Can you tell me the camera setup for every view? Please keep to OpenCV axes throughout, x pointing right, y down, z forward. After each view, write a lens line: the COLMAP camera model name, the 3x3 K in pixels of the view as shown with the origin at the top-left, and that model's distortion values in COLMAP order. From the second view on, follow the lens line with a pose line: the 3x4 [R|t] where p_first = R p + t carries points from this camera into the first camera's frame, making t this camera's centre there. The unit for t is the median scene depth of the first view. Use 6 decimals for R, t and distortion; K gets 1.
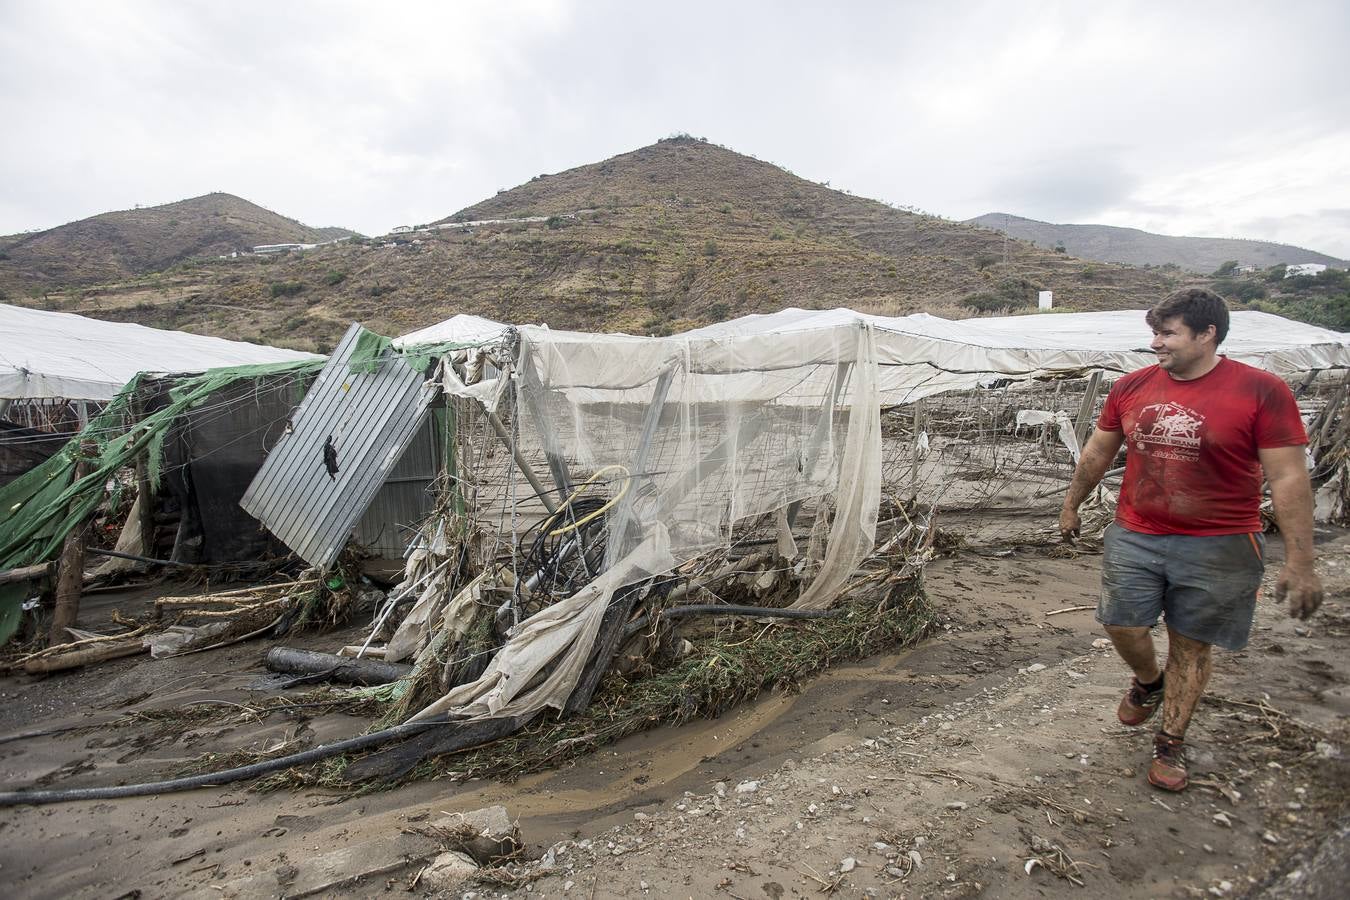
lens RADIAL K [[628.1, 0, 671.9], [0, 628.1, 448.2], [0, 0, 1]] dist [-0.074285, 0.032030]
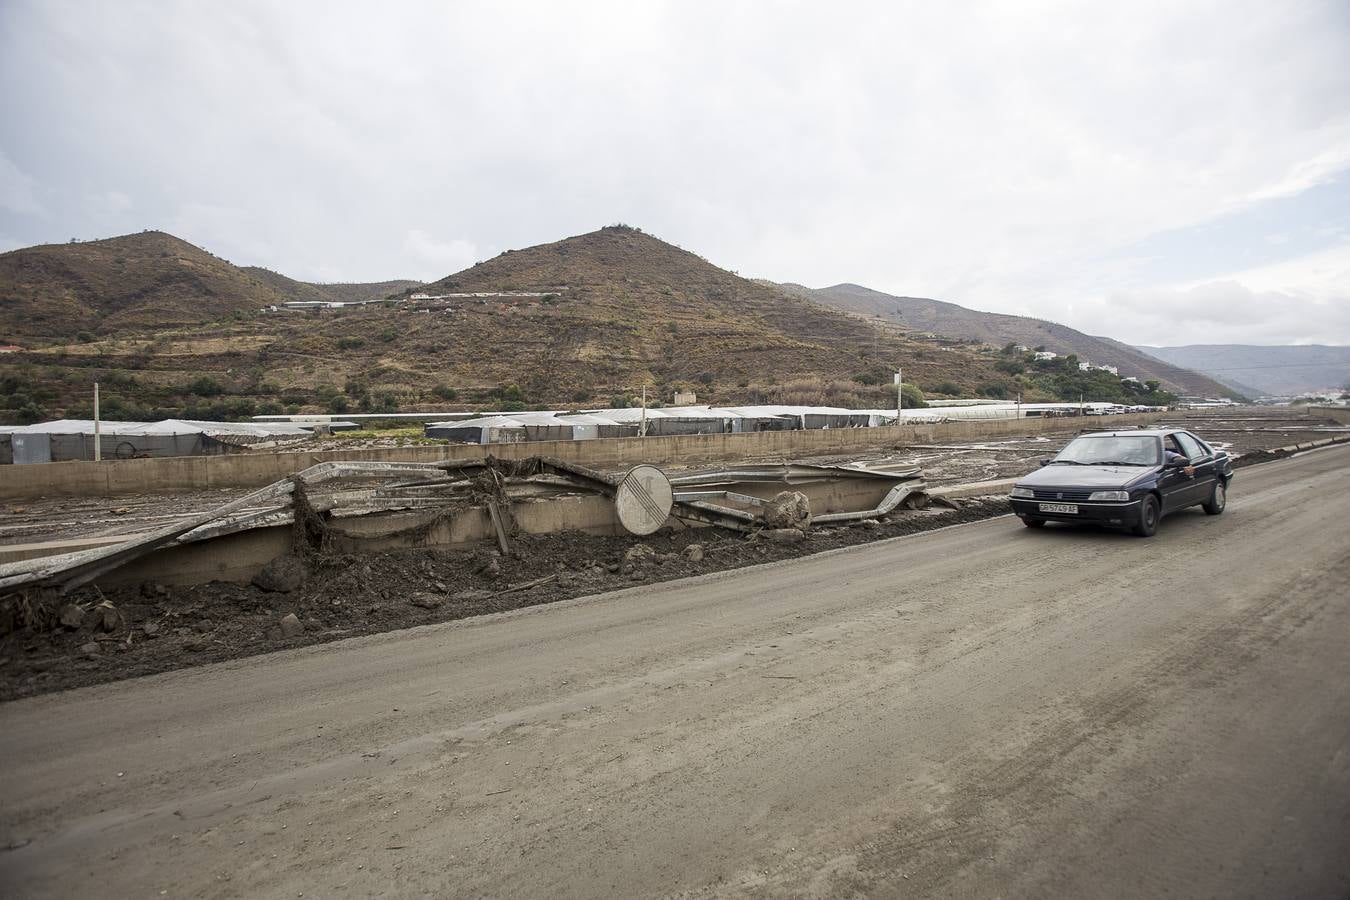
lens RADIAL K [[628.1, 0, 671.9], [0, 628.1, 448.2], [0, 0, 1]] dist [-0.074285, 0.032030]
pose [[0.978123, 0.007417, 0.207893, -0.166861], [0.006865, 0.997669, -0.067894, 0.032472], [-0.207912, 0.067836, 0.975792, -0.252432]]
